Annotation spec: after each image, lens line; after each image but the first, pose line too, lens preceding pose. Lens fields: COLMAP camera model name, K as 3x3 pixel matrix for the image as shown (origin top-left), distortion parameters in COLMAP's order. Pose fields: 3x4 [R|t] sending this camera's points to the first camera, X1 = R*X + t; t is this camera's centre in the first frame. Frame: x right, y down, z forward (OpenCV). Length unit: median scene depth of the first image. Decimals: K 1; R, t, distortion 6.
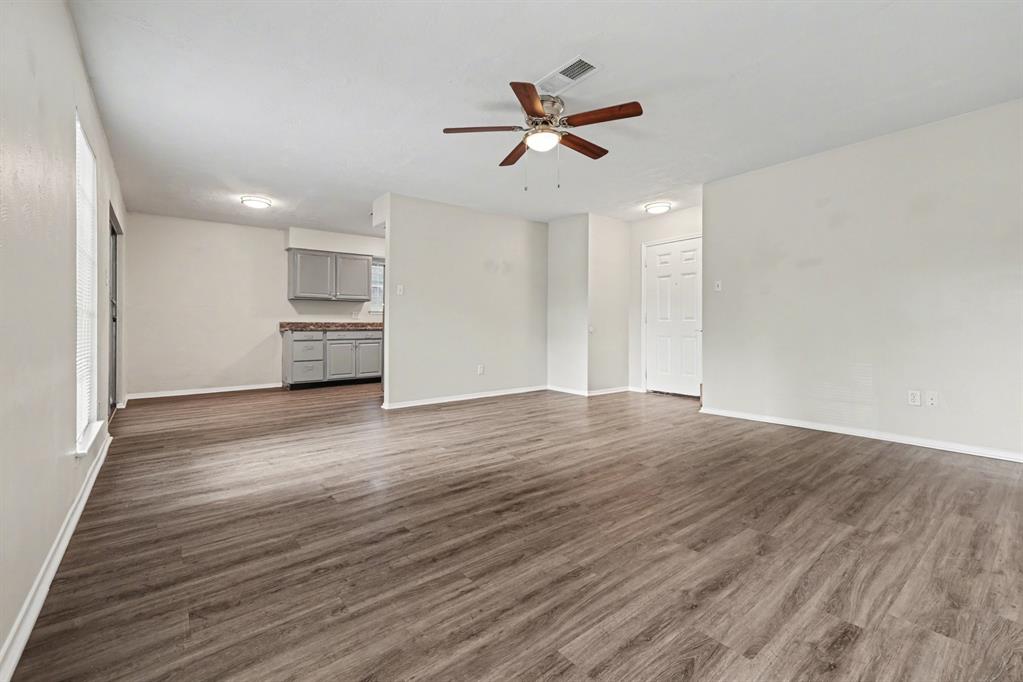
lens RADIAL K [[433.2, 0, 479.2], [0, 433.2, 321.2], [0, 0, 1]] dist [0.000851, 0.000152]
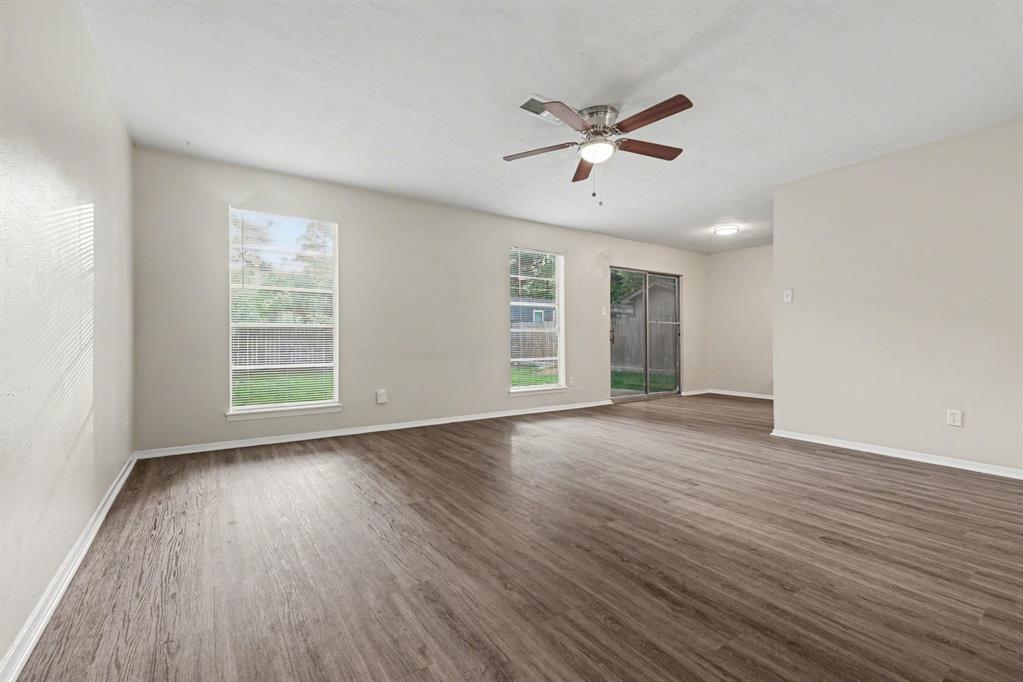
lens RADIAL K [[433.7, 0, 512.4], [0, 433.7, 333.5], [0, 0, 1]] dist [0.003436, 0.000183]
pose [[-0.020662, -0.009186, -0.999744, 1.221598], [-0.000521, 0.999958, -0.009177, 0.007321], [0.999786, 0.000331, -0.020666, 0.888931]]
